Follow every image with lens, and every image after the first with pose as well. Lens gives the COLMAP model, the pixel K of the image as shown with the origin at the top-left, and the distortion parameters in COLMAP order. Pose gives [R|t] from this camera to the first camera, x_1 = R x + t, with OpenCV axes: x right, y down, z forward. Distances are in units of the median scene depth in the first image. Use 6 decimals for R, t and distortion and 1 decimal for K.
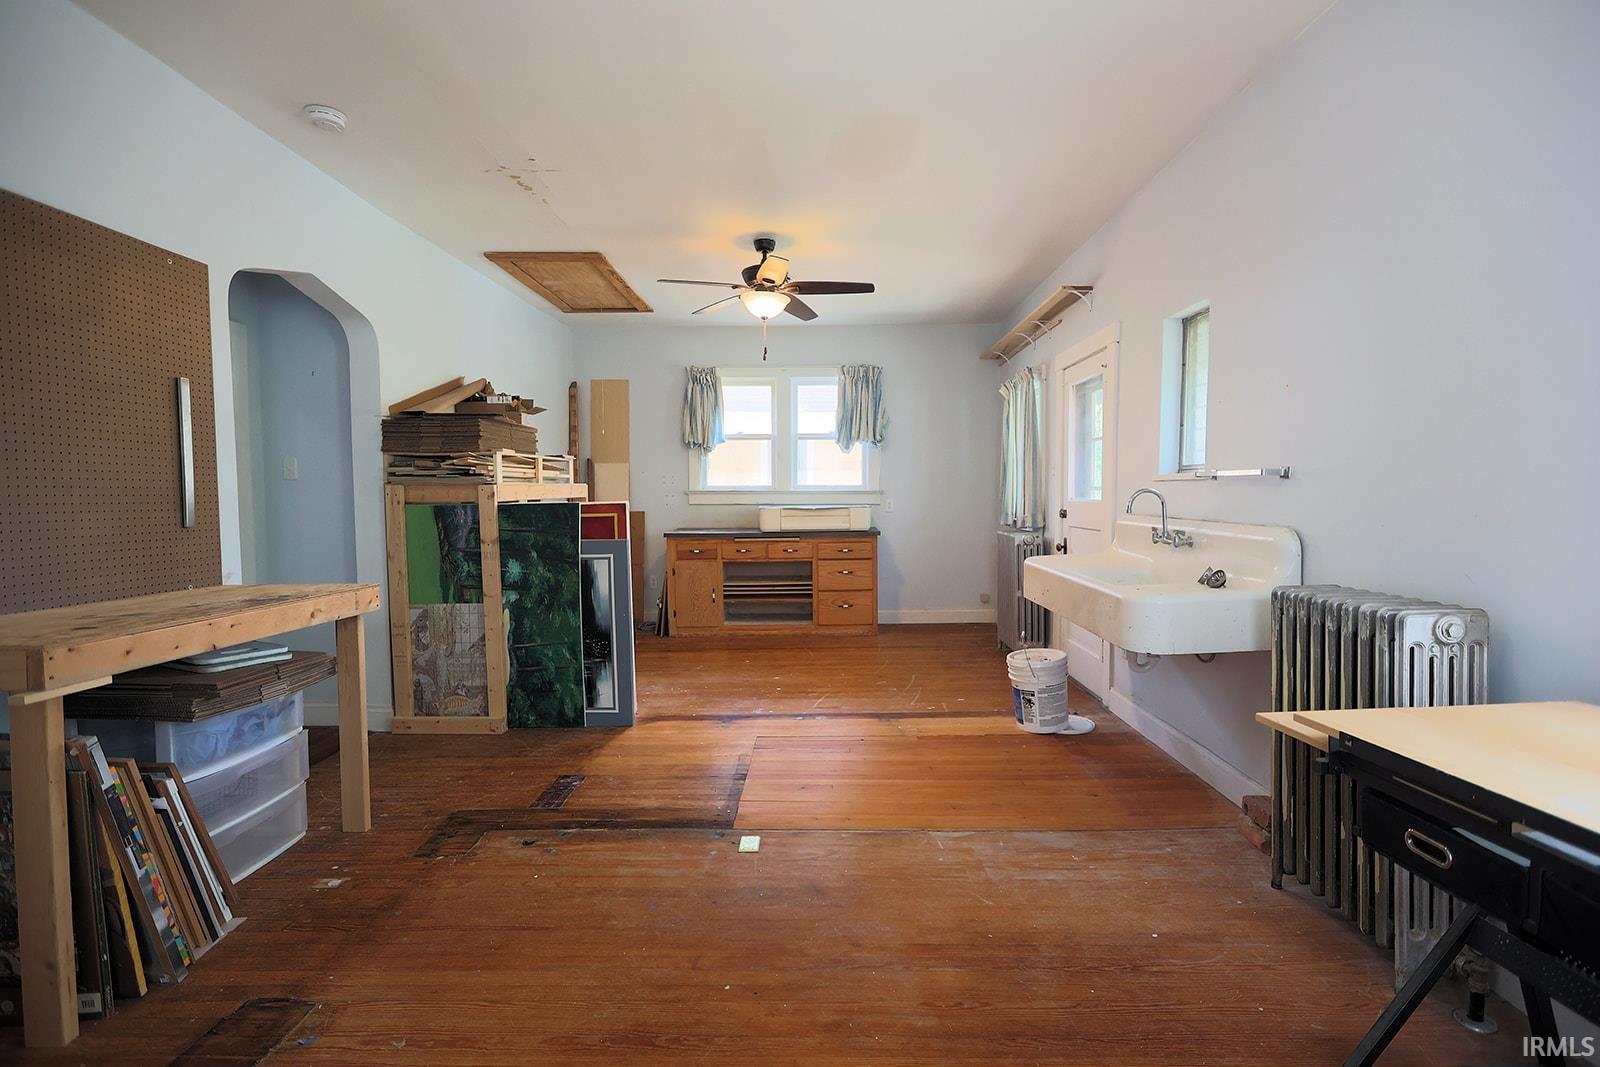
lens RADIAL K [[759.0, 0, 804.9], [0, 759.0, 523.1], [0, 0, 1]] dist [0.004138, 0.000668]
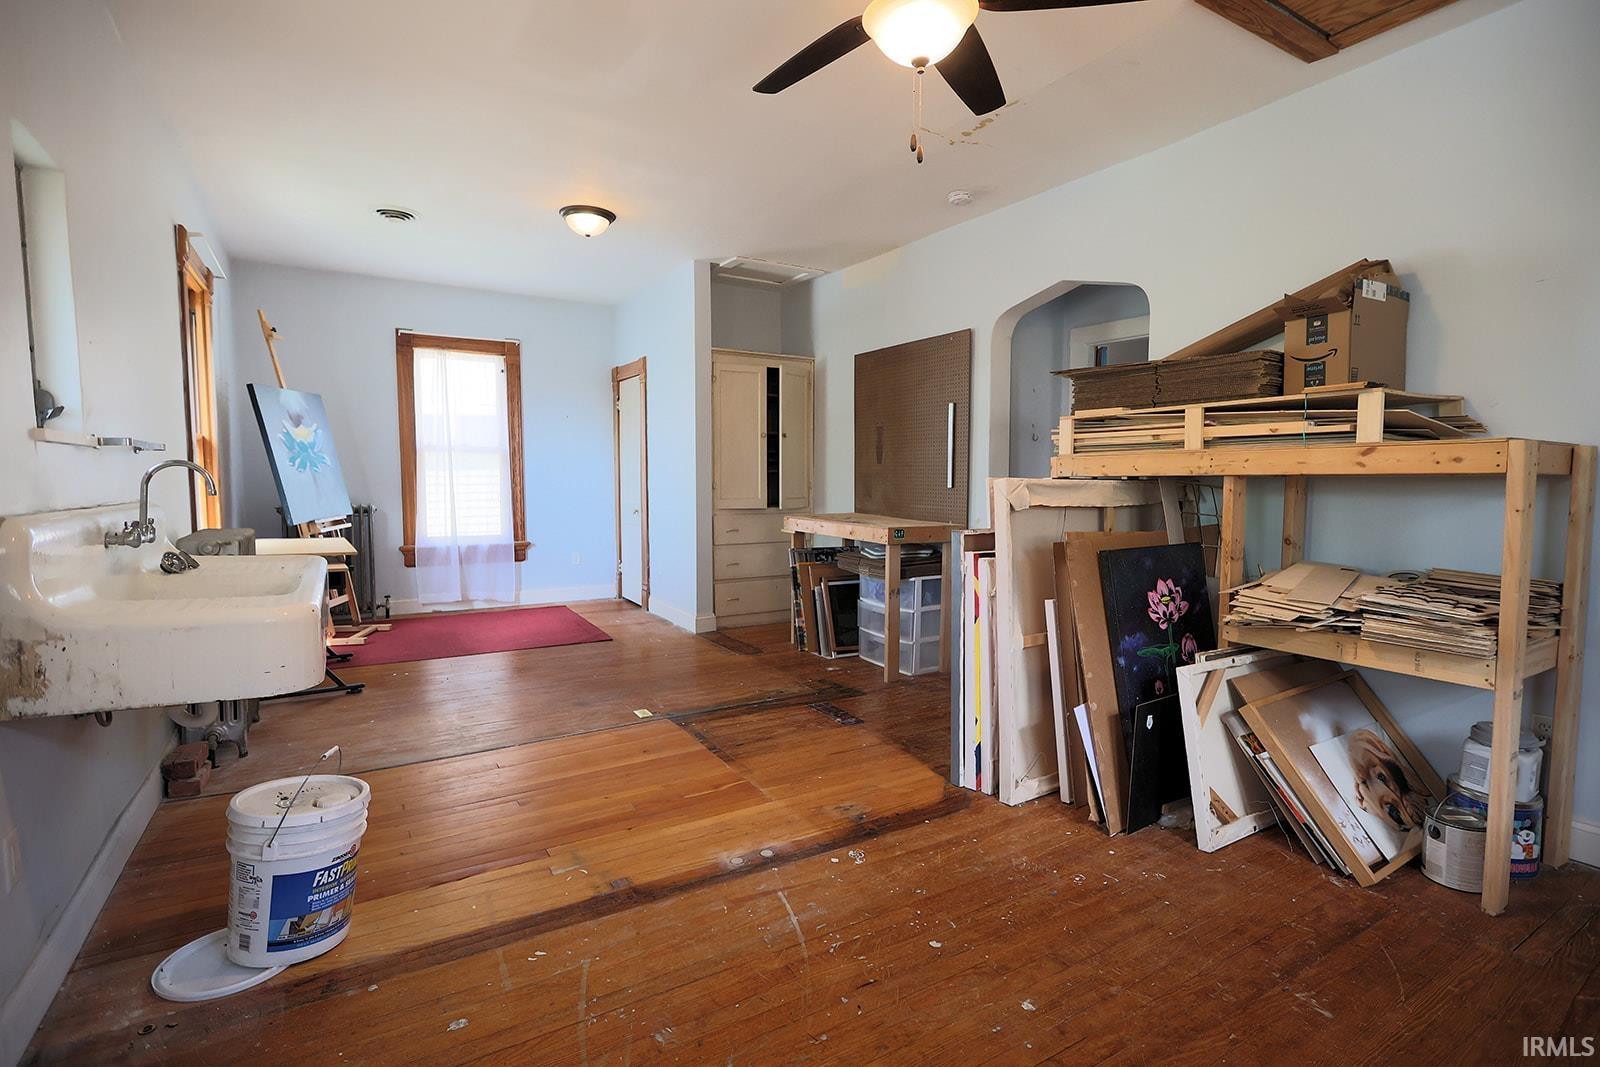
lens RADIAL K [[759.0, 0, 799.8], [0, 759.0, 529.7], [0, 0, 1]] dist [0.004138, 0.000668]
pose [[-0.845181, 0.044140, -0.532654, 0.387856], [-0.017445, 0.993775, 0.110033, -0.077599], [0.534195, 0.102290, -0.839150, 2.117595]]
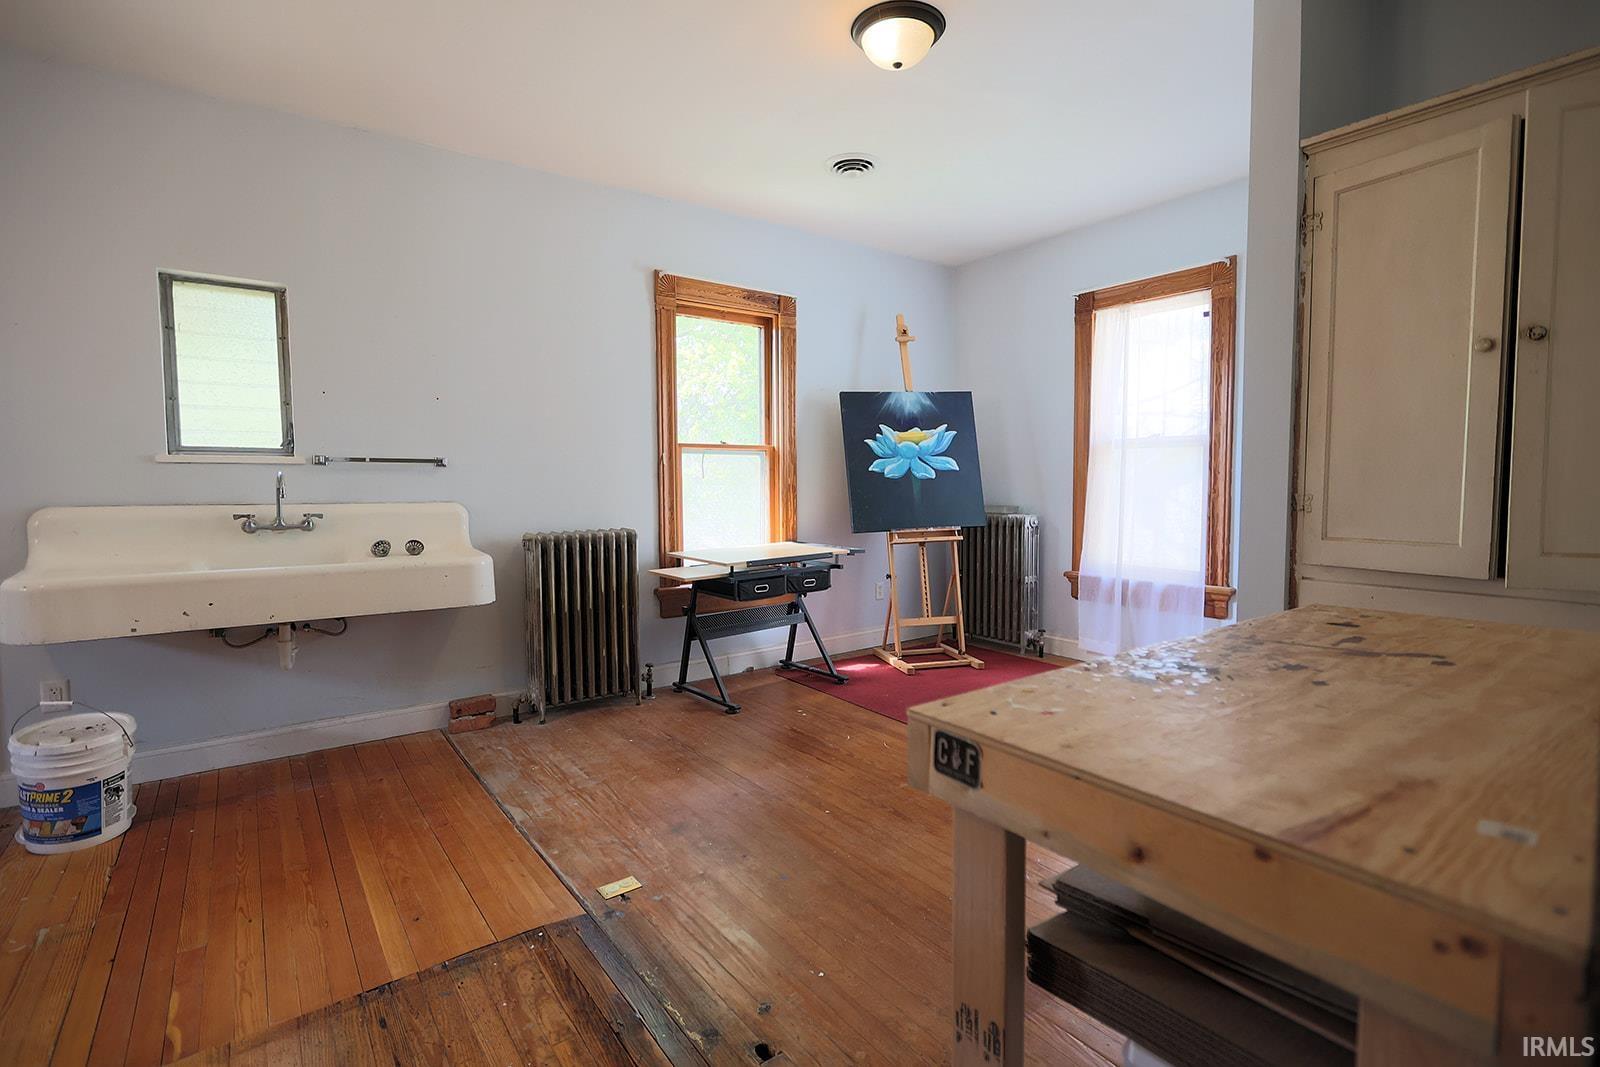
lens RADIAL K [[759.0, 0, 805.7], [0, 759.0, 531.1], [0, 0, 1]] dist [0.004138, 0.000668]
pose [[-0.611360, -0.041432, 0.790267, -0.766767], [0.040128, 0.995721, 0.083247, -0.026302], [-0.790334, 0.082606, -0.607082, 1.197259]]
